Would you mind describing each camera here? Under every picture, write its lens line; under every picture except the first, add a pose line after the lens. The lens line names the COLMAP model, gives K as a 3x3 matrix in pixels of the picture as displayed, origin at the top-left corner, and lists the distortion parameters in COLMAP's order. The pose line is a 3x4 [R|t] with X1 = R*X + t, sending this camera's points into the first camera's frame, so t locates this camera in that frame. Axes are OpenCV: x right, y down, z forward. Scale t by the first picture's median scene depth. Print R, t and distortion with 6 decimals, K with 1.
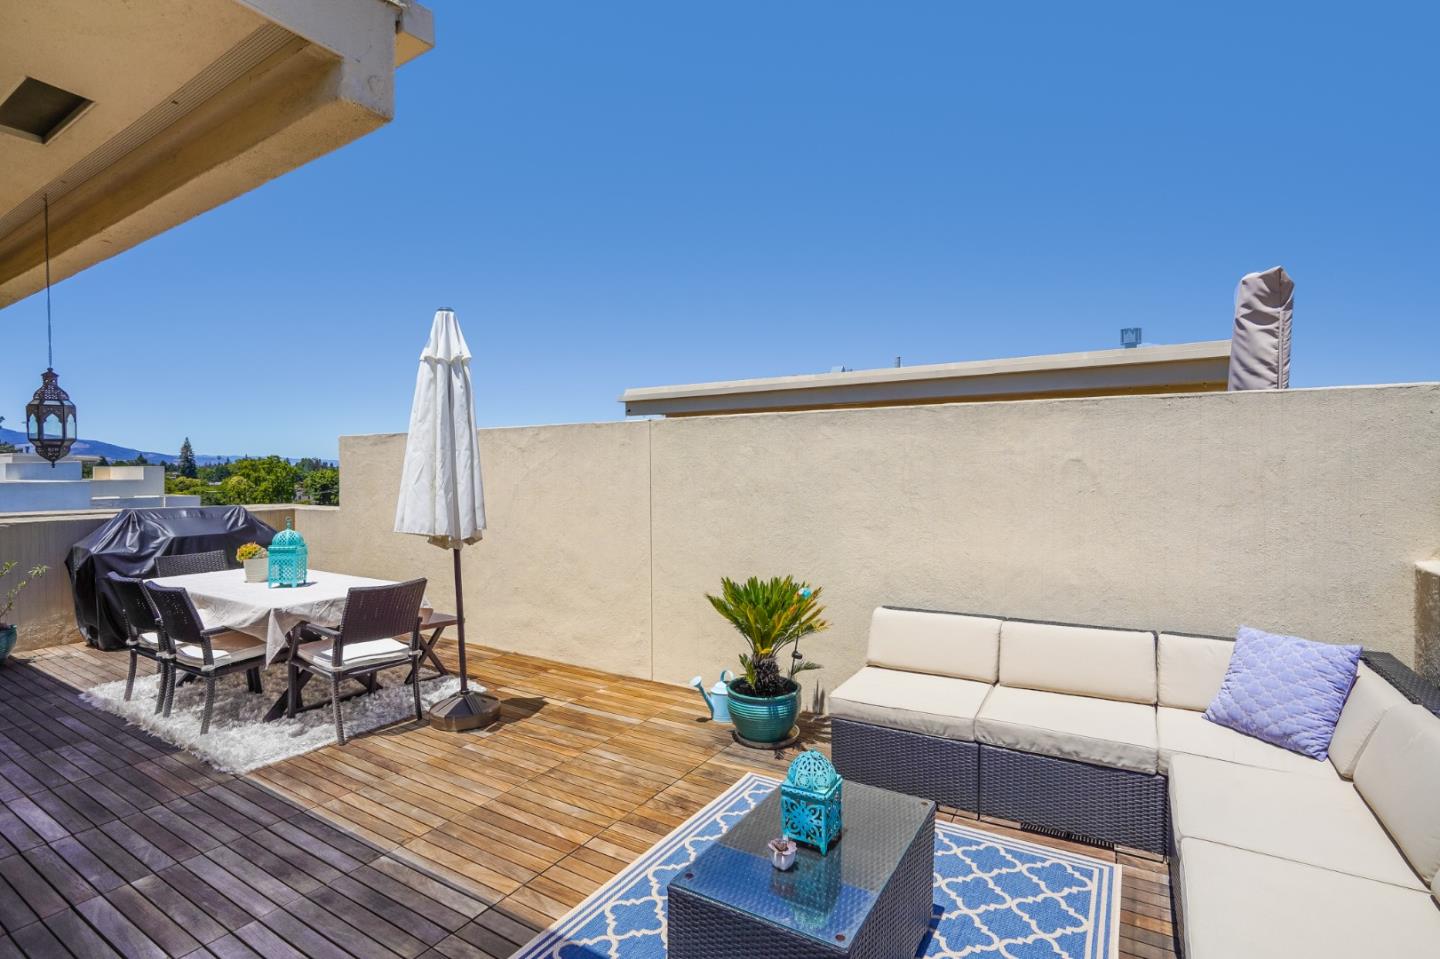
lens RADIAL K [[668.2, 0, 720.6], [0, 668.2, 475.8], [0, 0, 1]] dist [-0.005475, 0.001632]
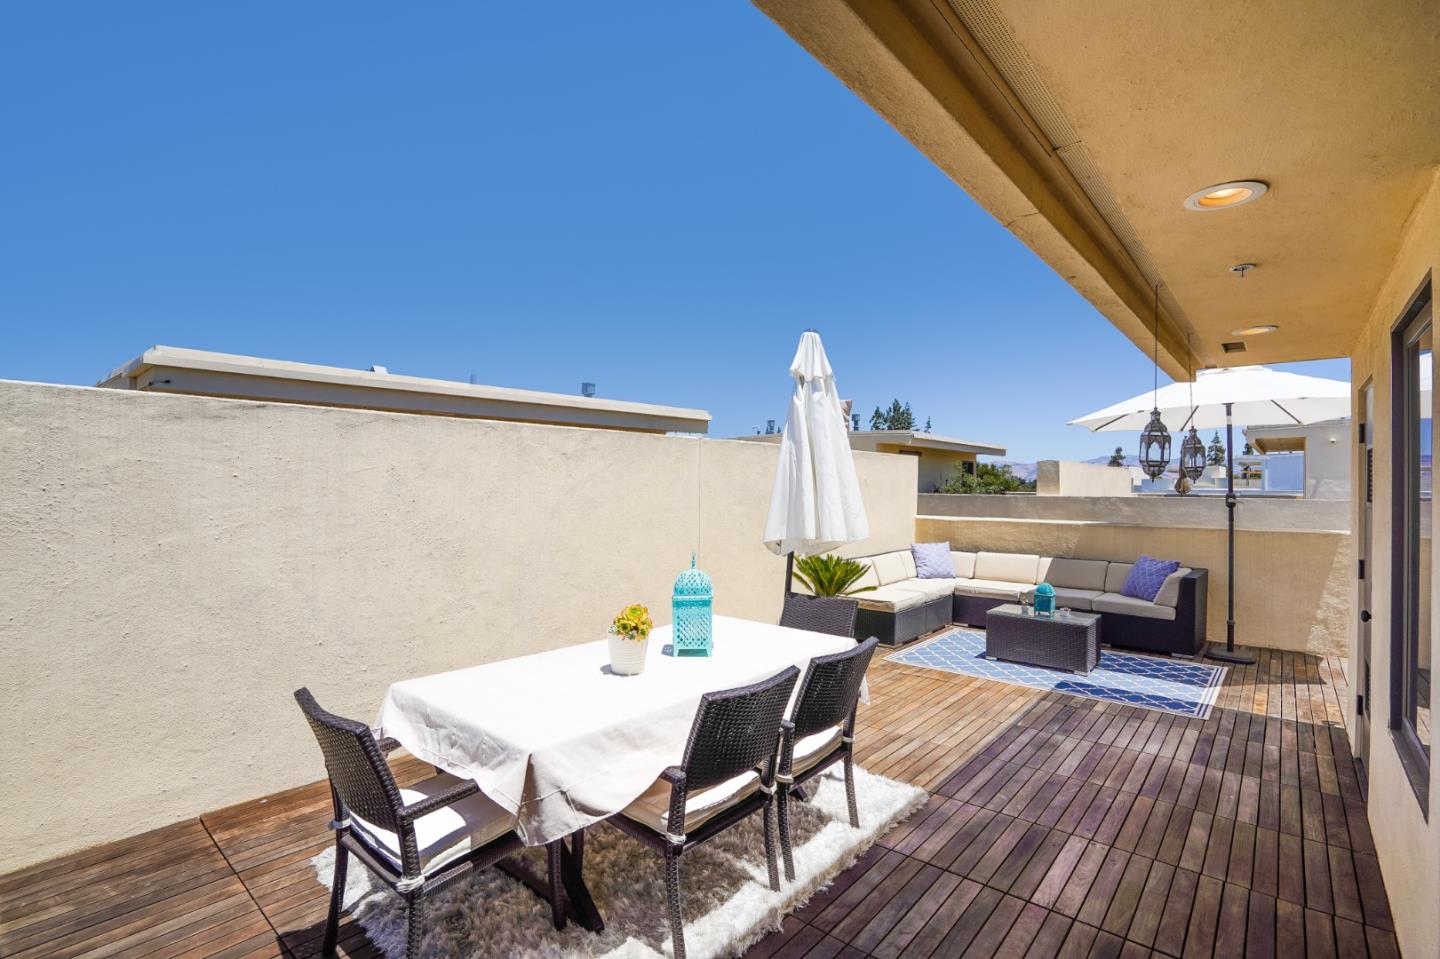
lens RADIAL K [[668.2, 0, 719.1], [0, 668.2, 484.0], [0, 0, 1]] dist [-0.005475, 0.001632]
pose [[0.158265, 0.000293, 0.987397, -1.992963], [0.004859, 0.999988, -0.001075, -0.008526], [-0.987385, 0.004968, 0.158261, 1.311586]]
